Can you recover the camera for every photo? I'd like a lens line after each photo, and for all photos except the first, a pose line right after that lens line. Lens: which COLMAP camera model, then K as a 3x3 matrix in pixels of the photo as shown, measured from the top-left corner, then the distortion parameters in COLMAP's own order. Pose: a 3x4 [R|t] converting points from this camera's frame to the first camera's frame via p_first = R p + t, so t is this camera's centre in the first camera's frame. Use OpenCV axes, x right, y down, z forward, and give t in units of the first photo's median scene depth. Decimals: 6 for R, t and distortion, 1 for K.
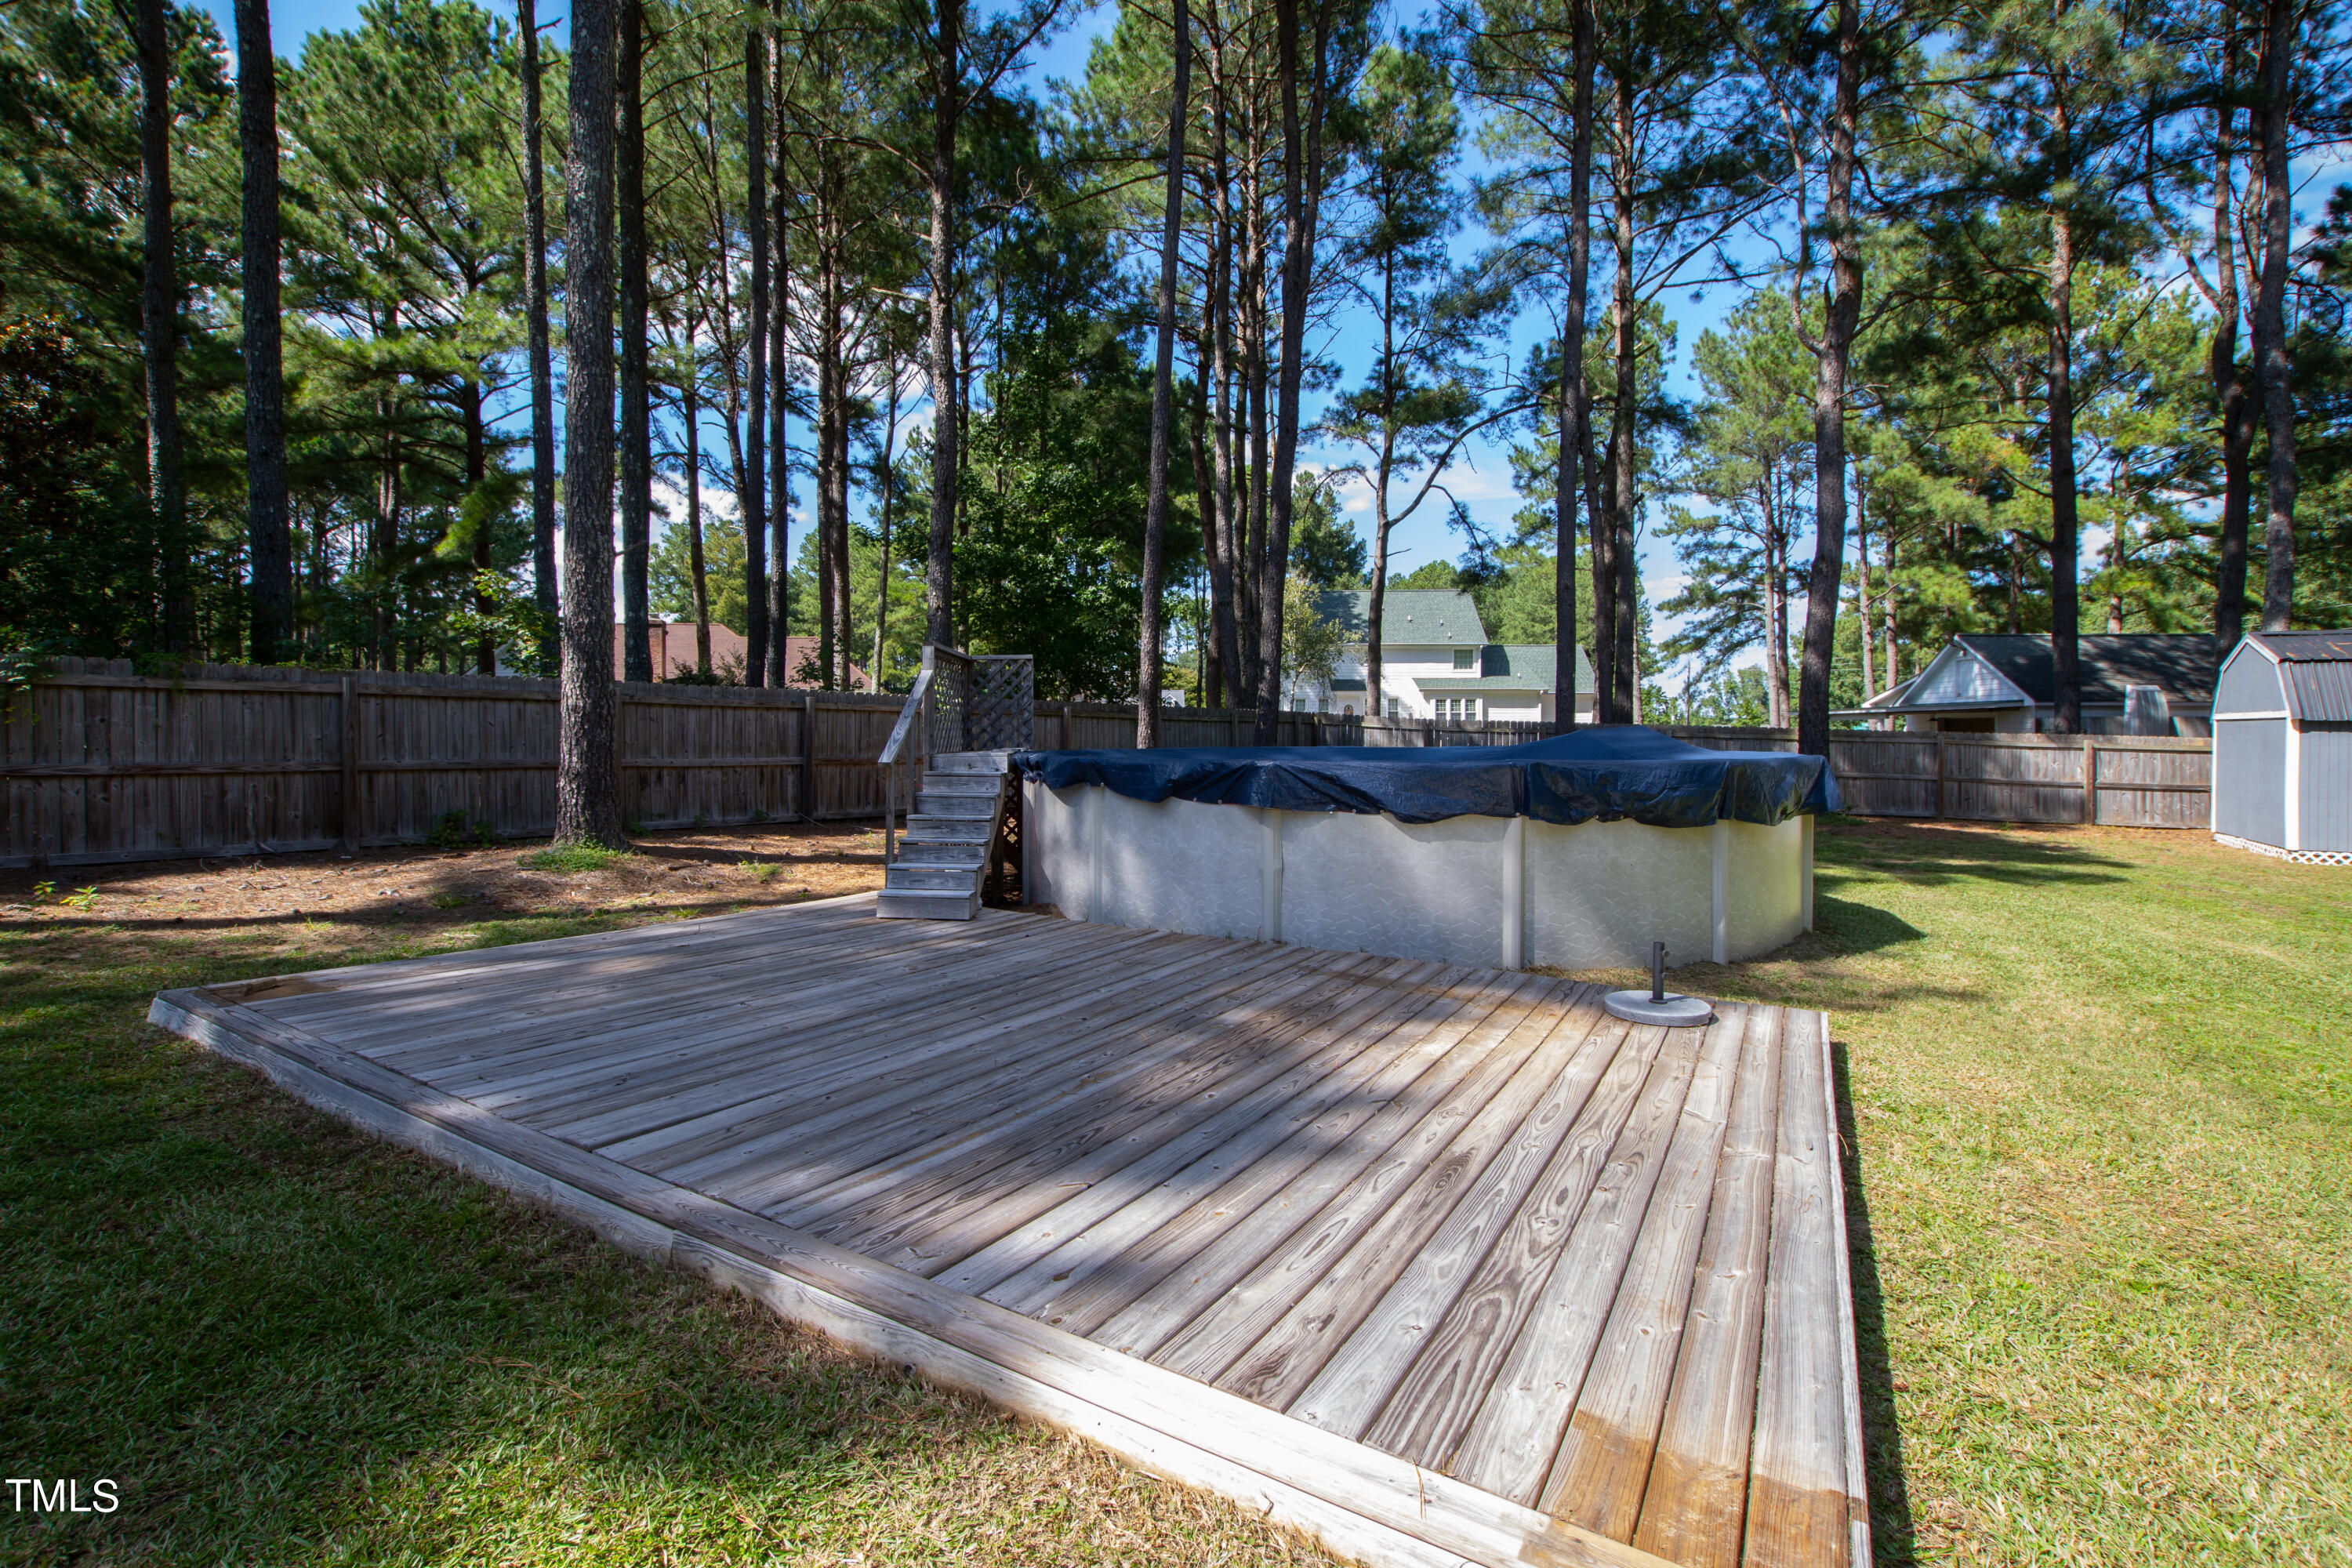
lens RADIAL K [[1017.6, 0, 1216.4], [0, 1017.6, 755.0], [0, 0, 1]] dist [-0.027336, 0.004871]
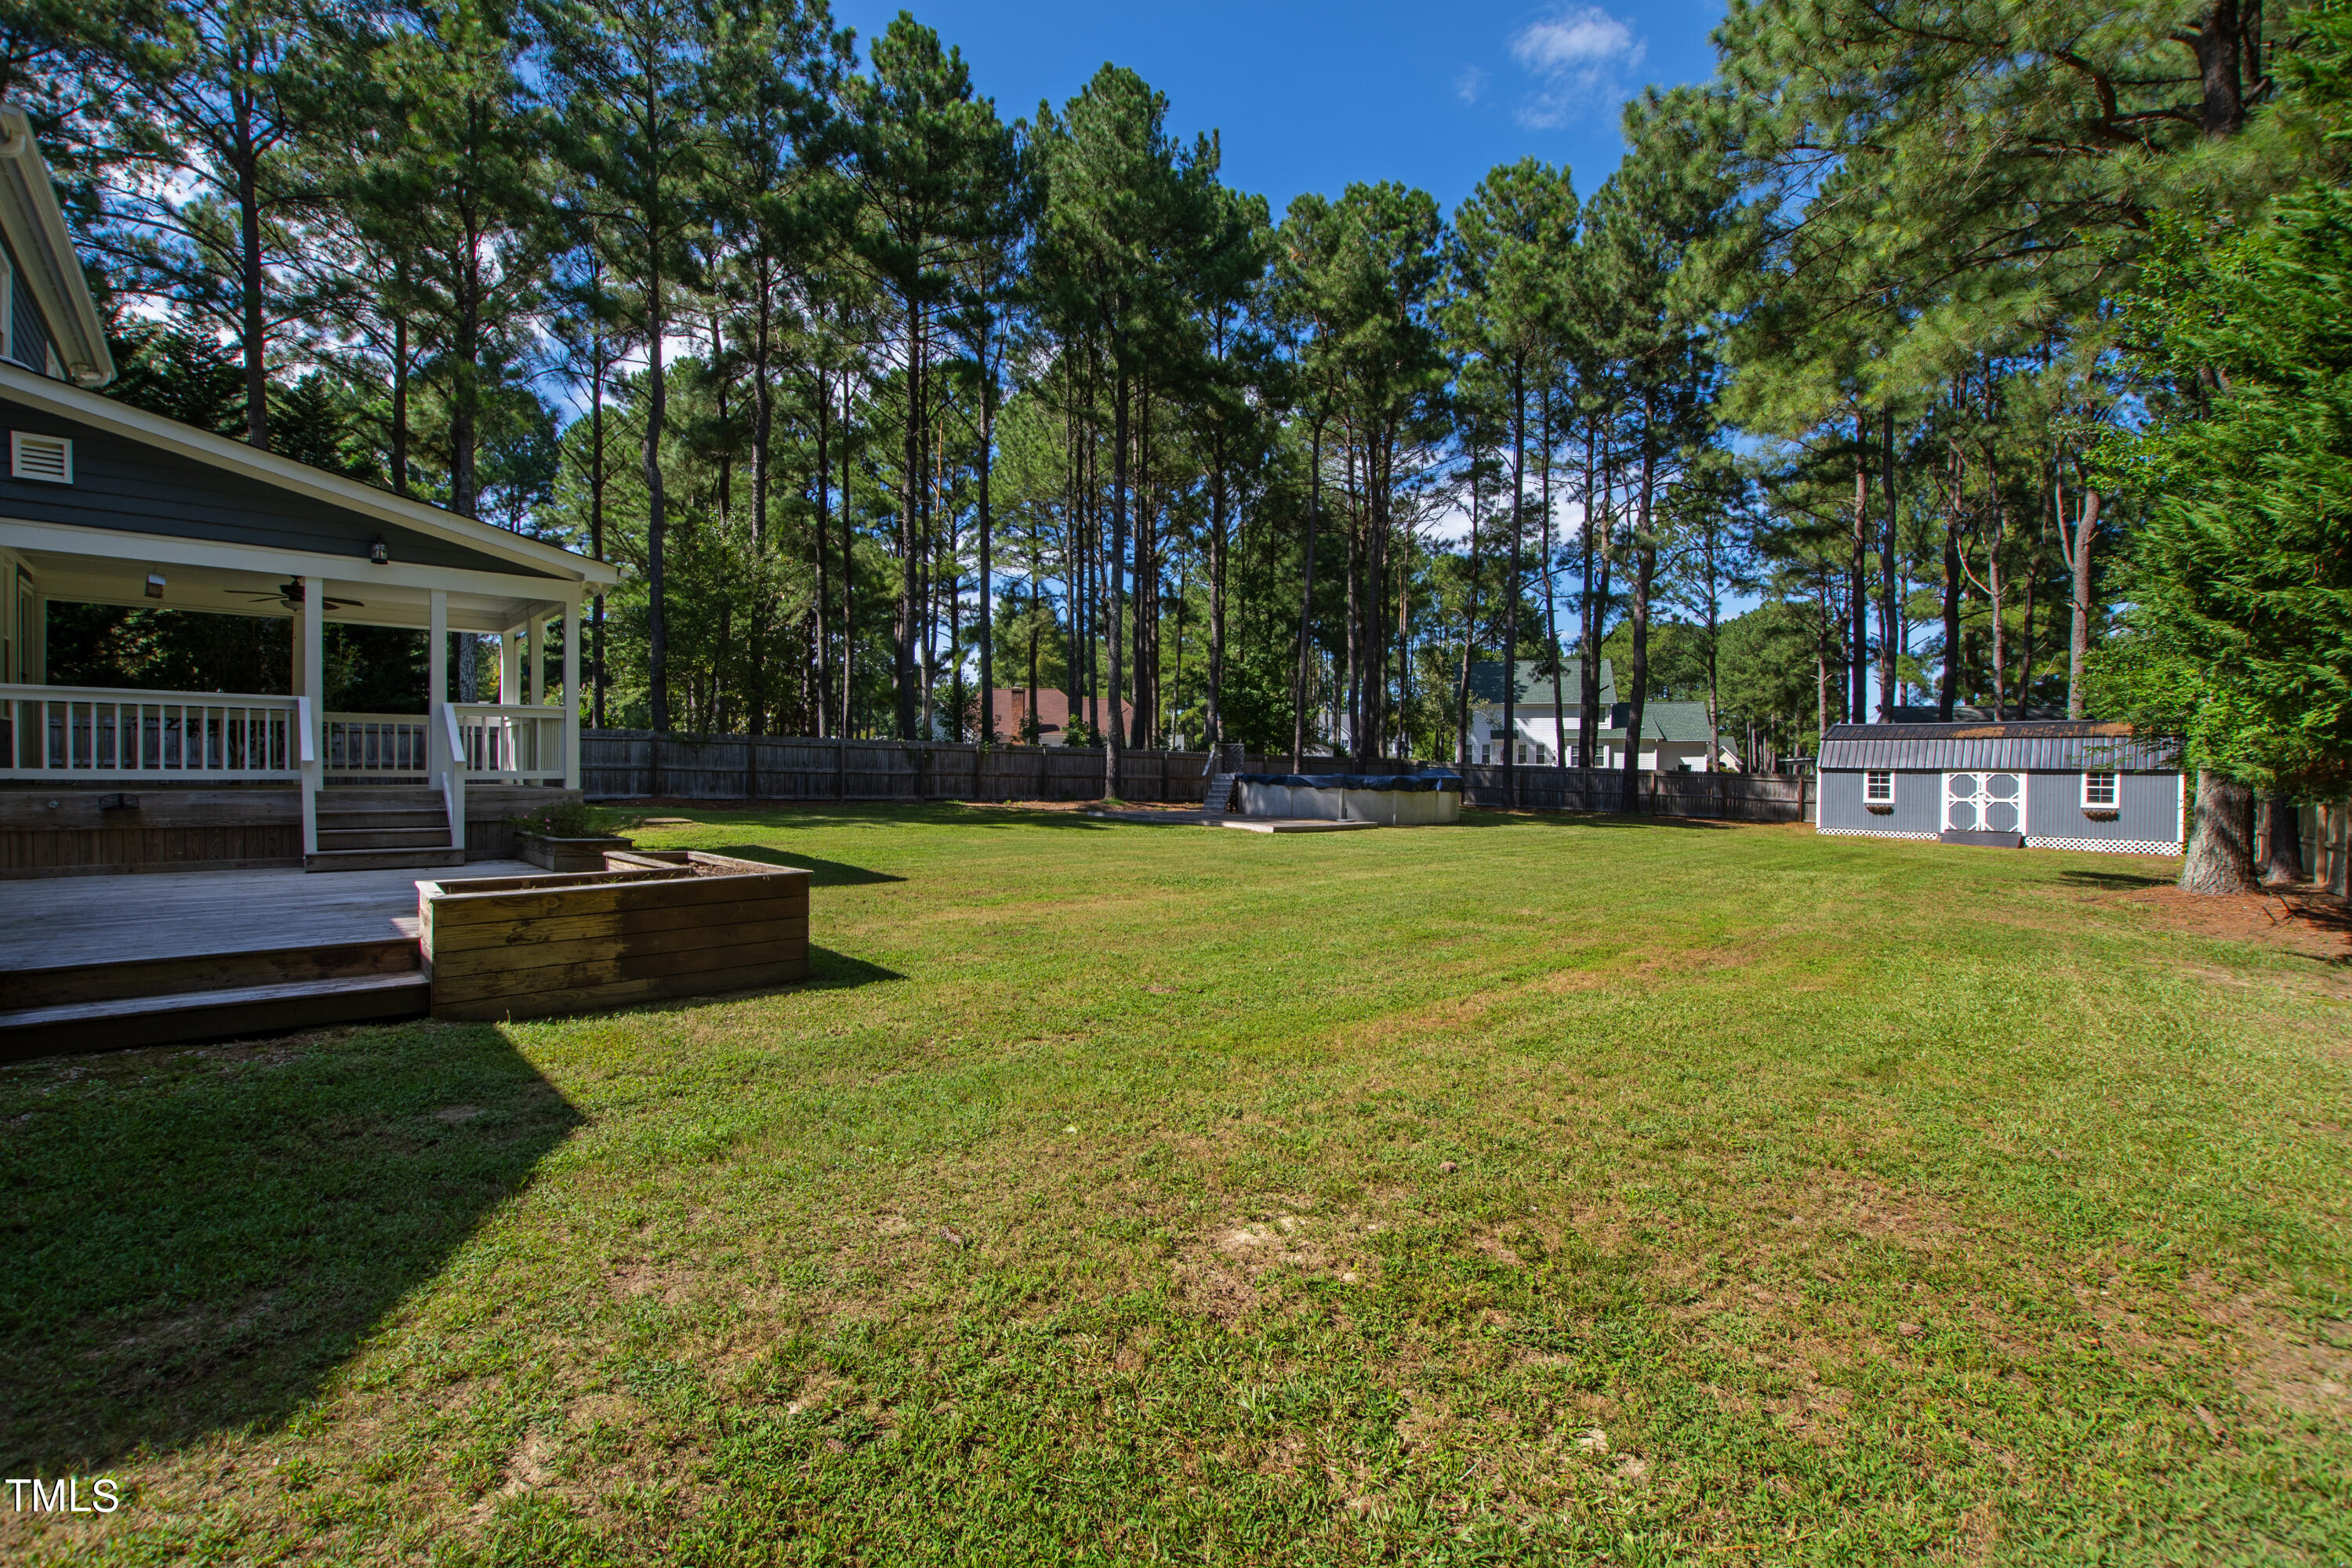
lens RADIAL K [[1017.6, 0, 1172.5], [0, 1017.6, 781.0], [0, 0, 1]] dist [-0.027336, 0.004871]
pose [[0.955871, 0.010943, -0.293583, 0.174000], [-0.014057, 0.999865, -0.008501, 0.015196], [0.293450, 0.012253, 0.955896, -0.677758]]
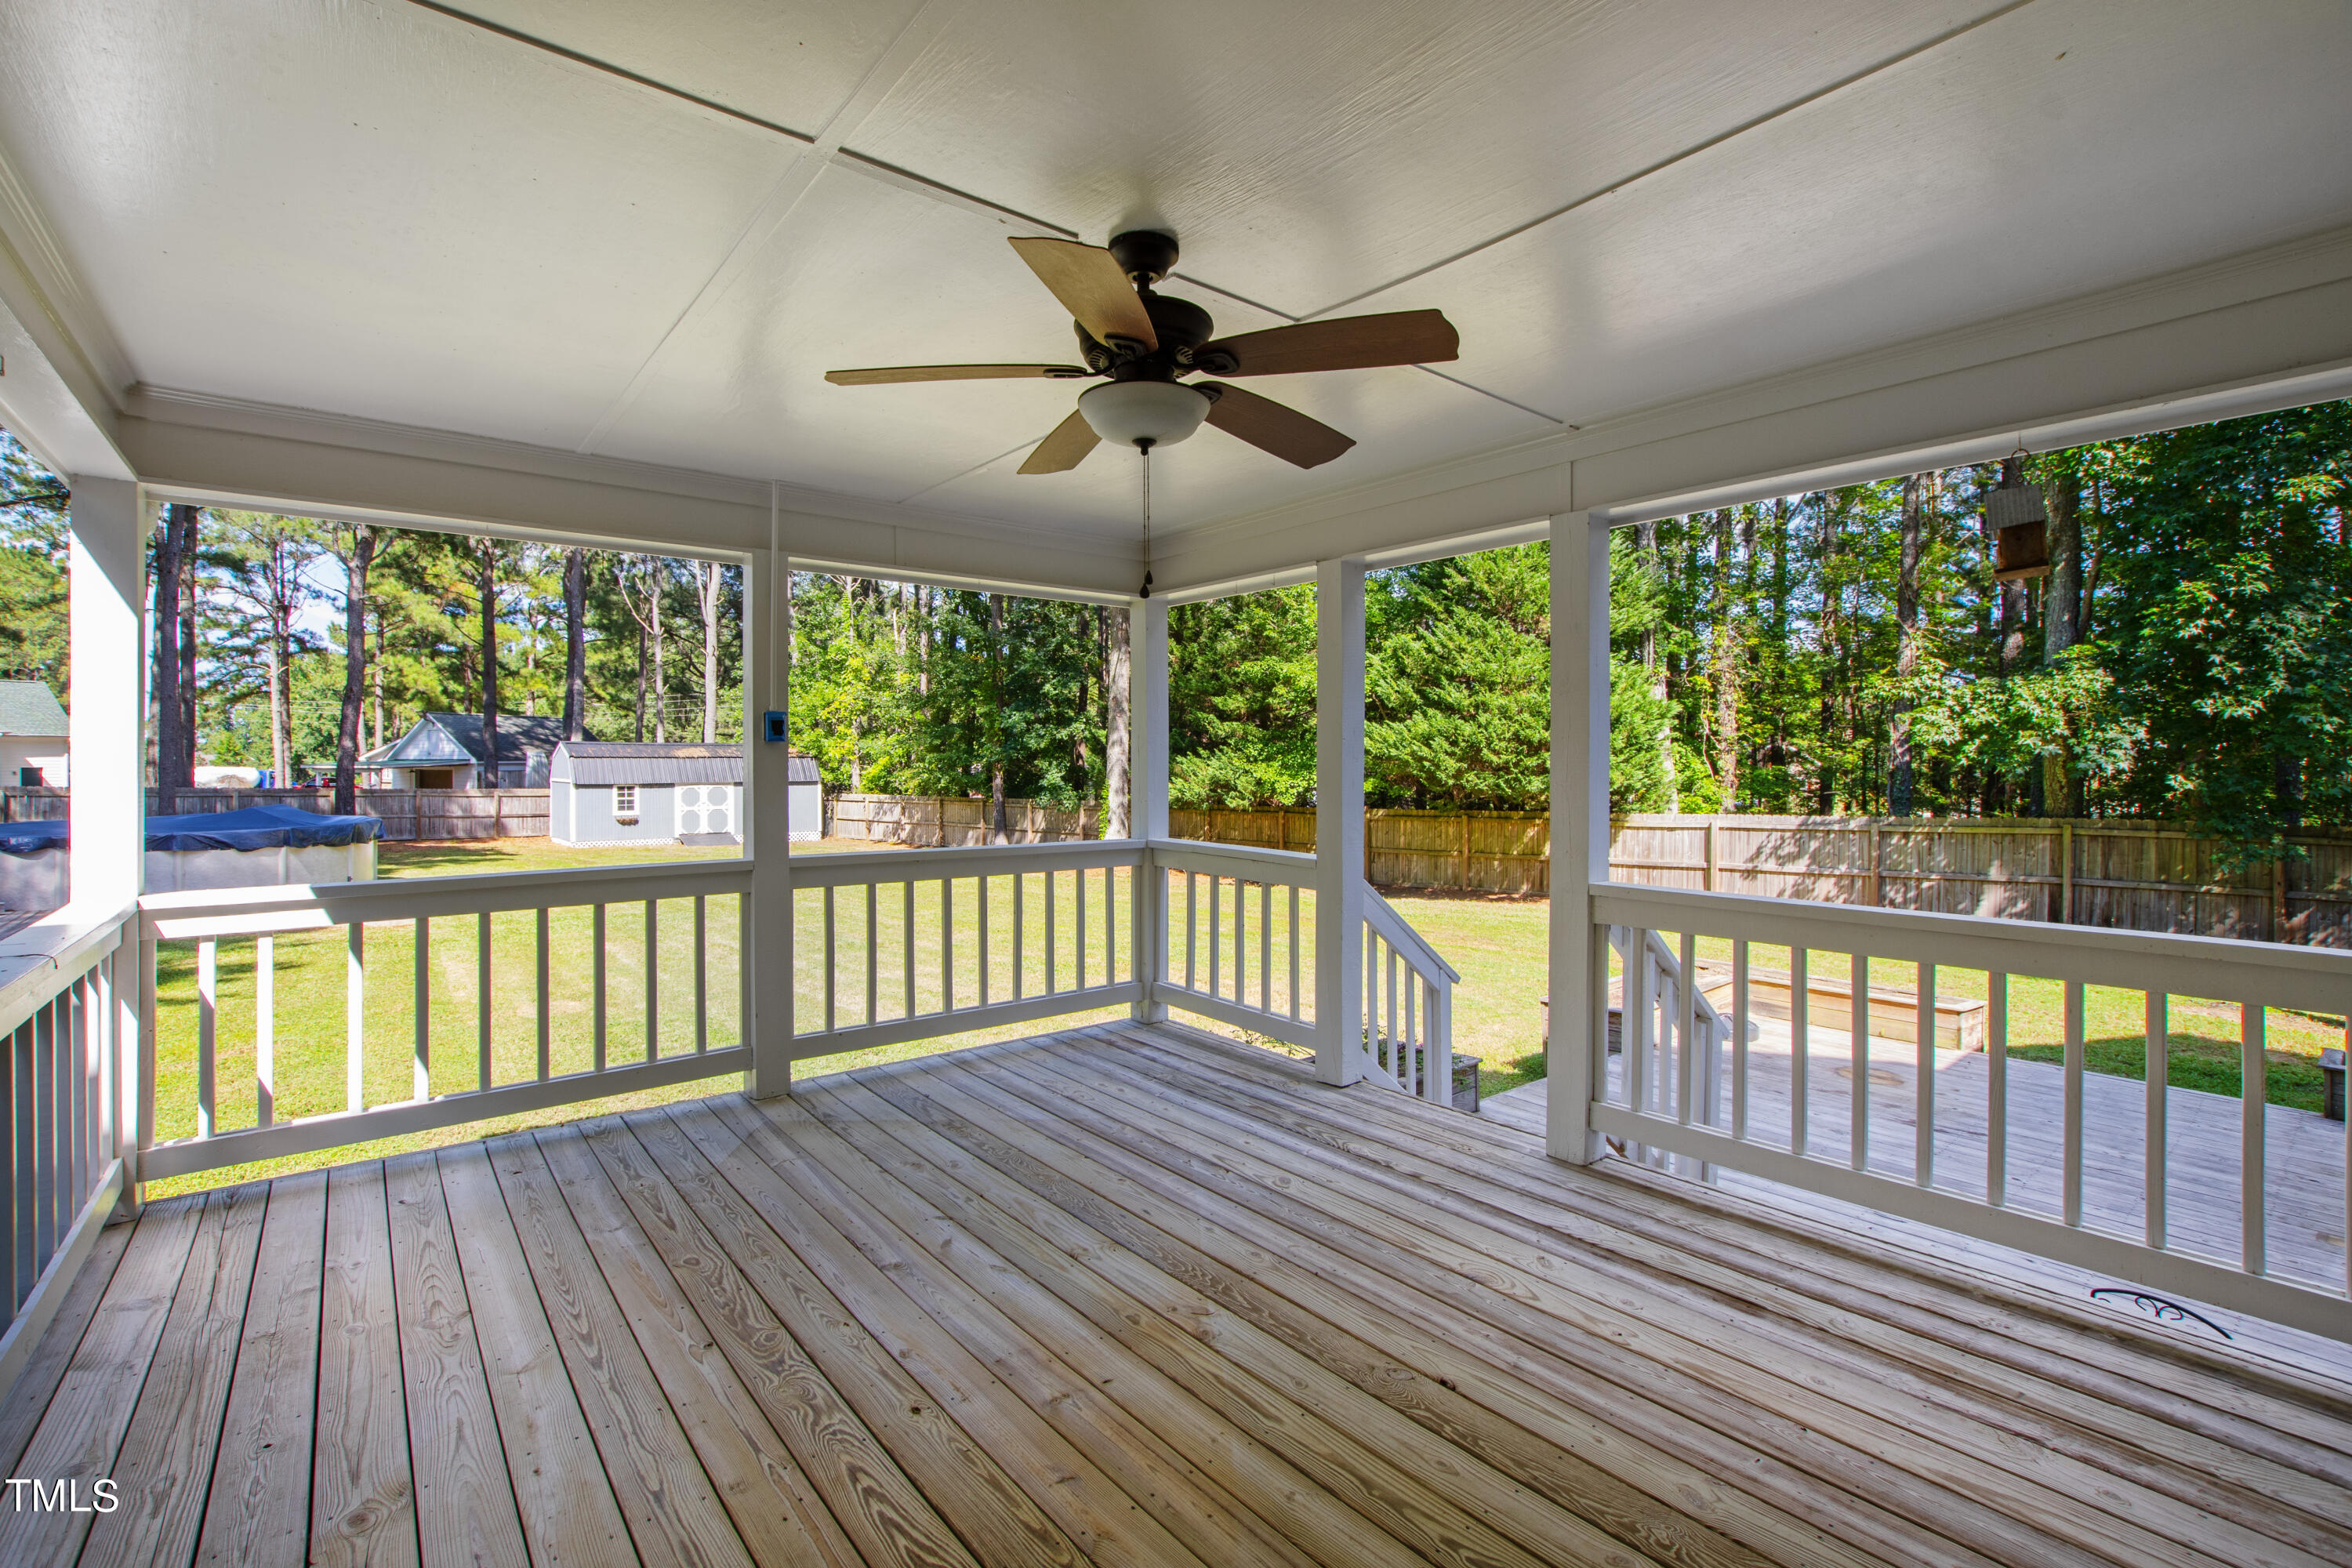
lens RADIAL K [[1017.6, 0, 1113.6], [0, 1017.6, 802.8], [0, 0, 1]] dist [-0.027336, 0.004871]
pose [[0.348436, -0.040496, 0.936457, -0.269271], [0.018314, 0.999170, 0.036394, -0.022942], [-0.937154, 0.004470, 0.348888, -0.410918]]
